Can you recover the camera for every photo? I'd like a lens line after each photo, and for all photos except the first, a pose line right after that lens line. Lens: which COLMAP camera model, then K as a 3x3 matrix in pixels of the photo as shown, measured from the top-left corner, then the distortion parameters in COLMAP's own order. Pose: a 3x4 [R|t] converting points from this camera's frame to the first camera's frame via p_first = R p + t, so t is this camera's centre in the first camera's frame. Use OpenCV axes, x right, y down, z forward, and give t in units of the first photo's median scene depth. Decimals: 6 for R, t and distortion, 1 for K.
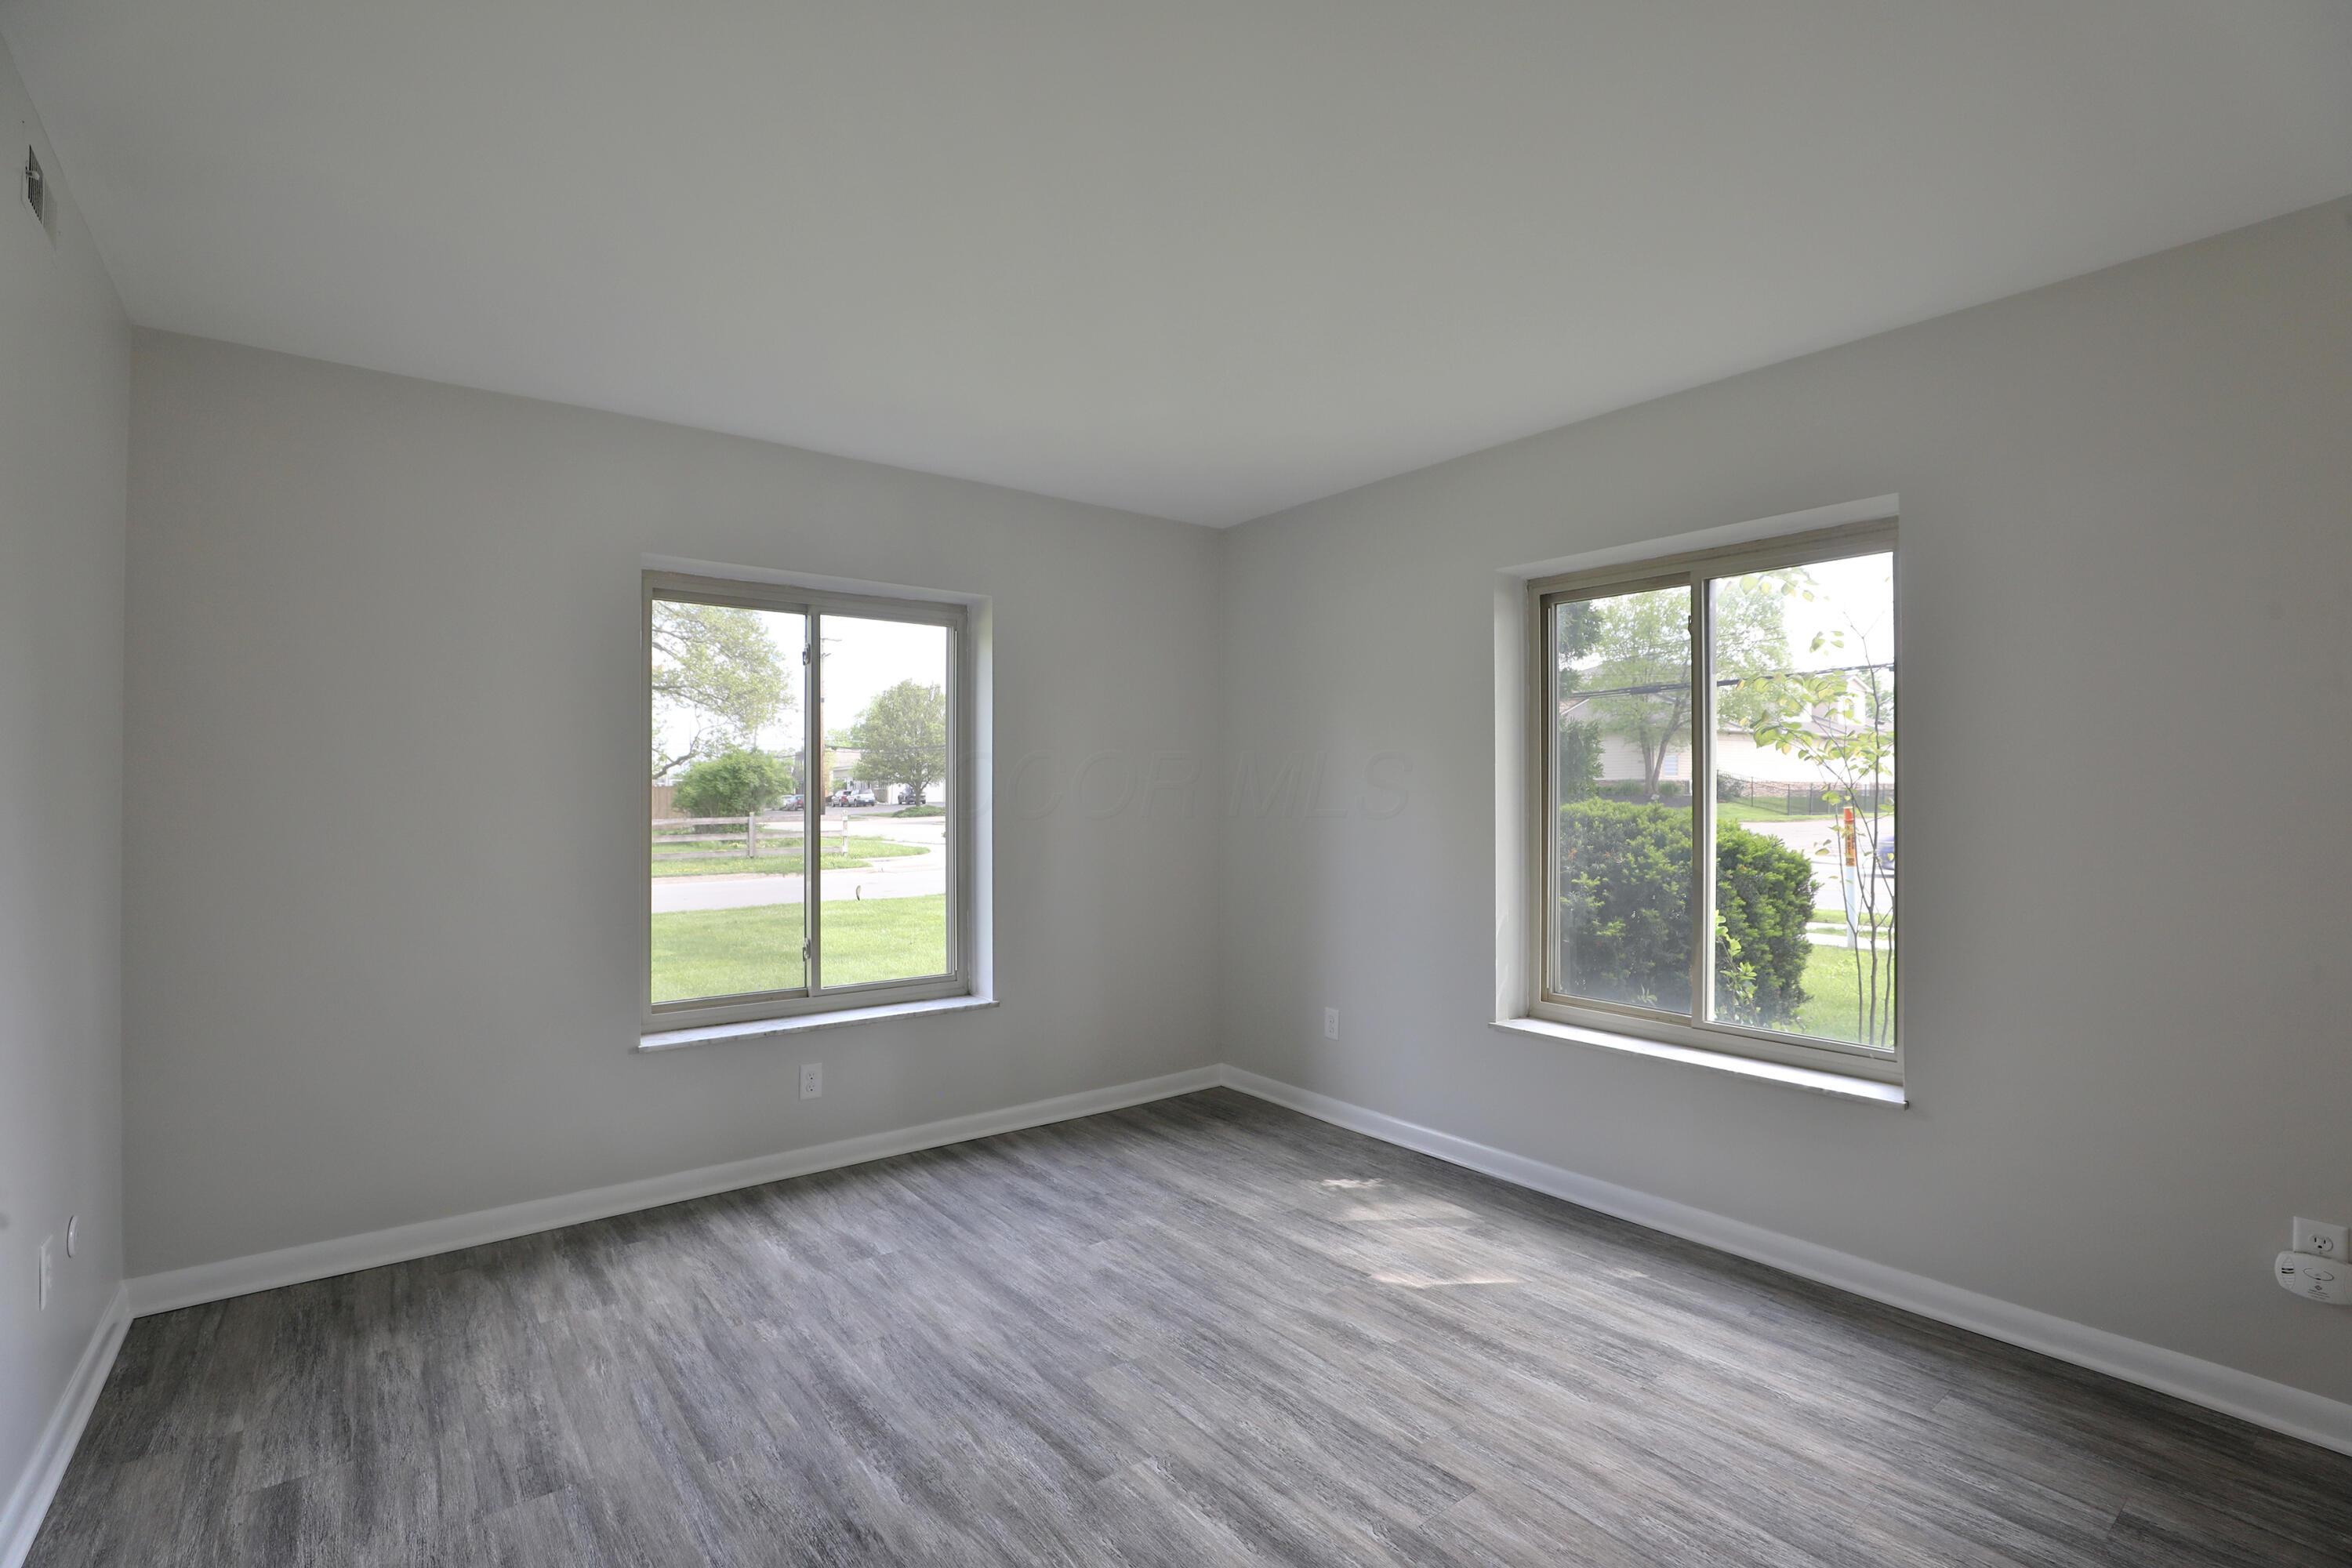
lens RADIAL K [[1076.9, 0, 1190.3], [0, 1076.9, 781.0], [0, 0, 1]] dist [-0.033857, 0.010589]
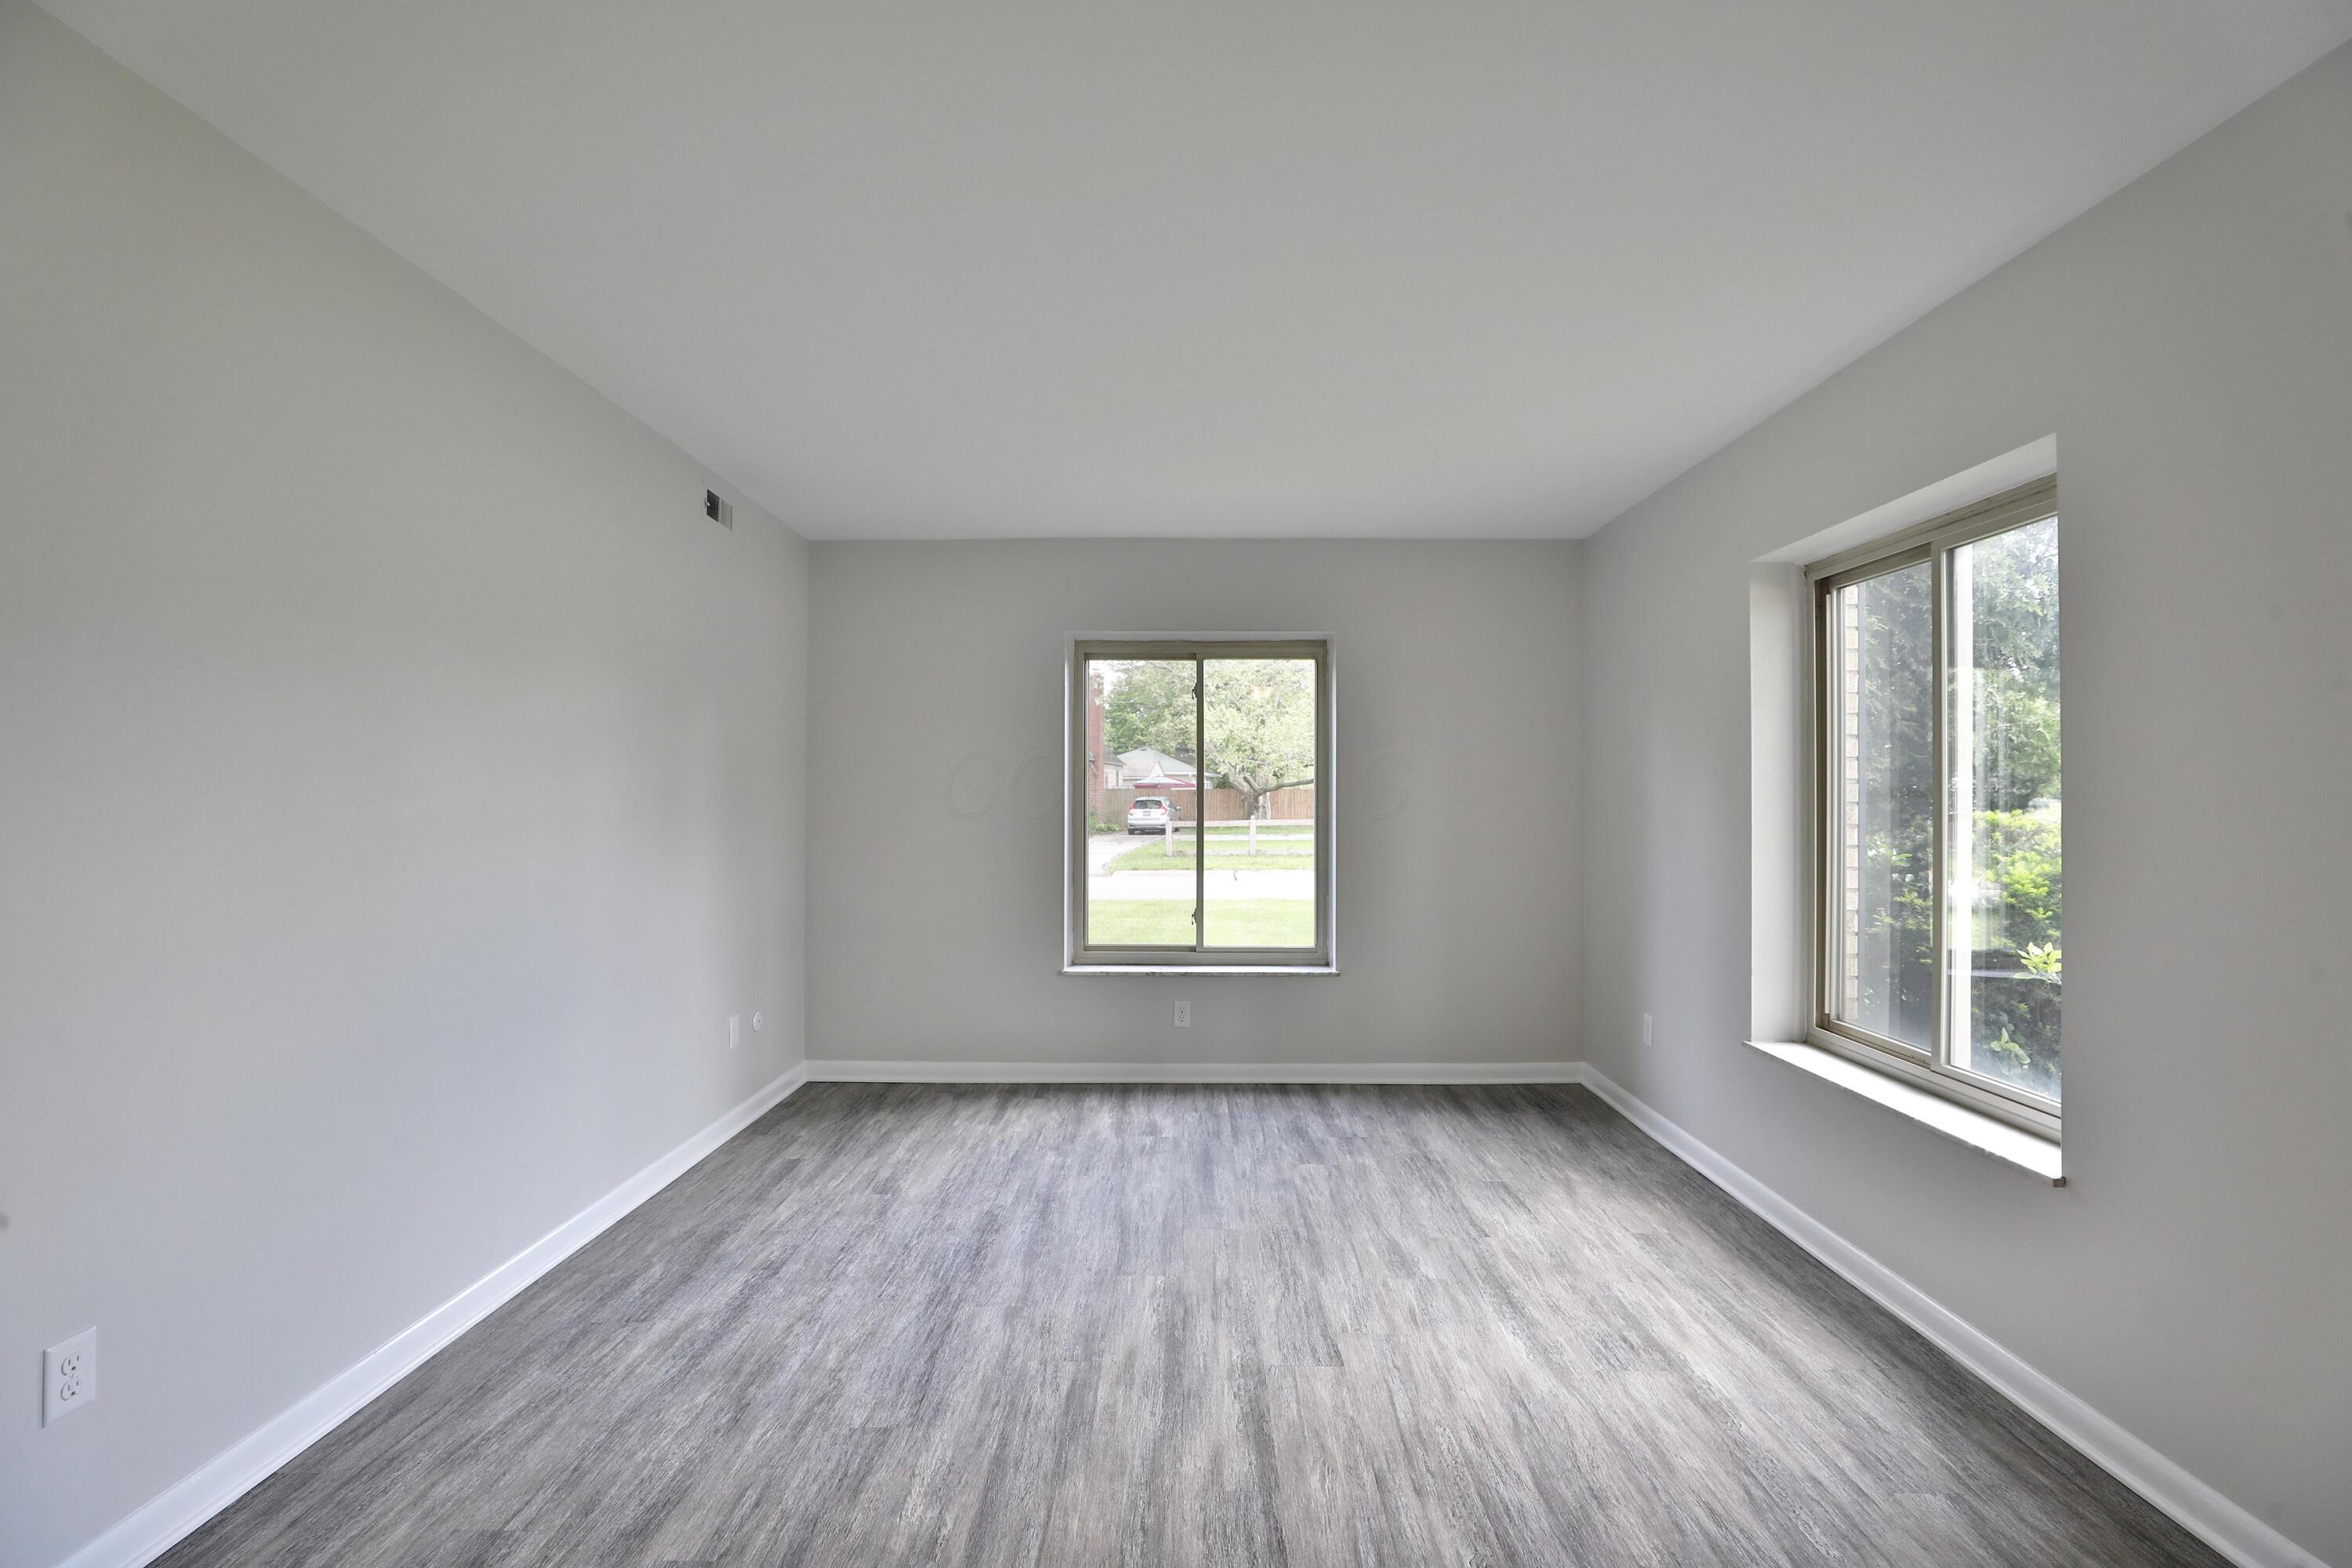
lens RADIAL K [[1076.9, 0, 1176.5], [0, 1076.9, 781.6], [0, 0, 1]] dist [-0.033857, 0.010589]
pose [[0.781122, -0.006303, -0.624347, 0.630704], [0.005213, 0.999980, -0.003574, -0.003636], [0.624357, -0.000463, 0.781139, -0.059447]]
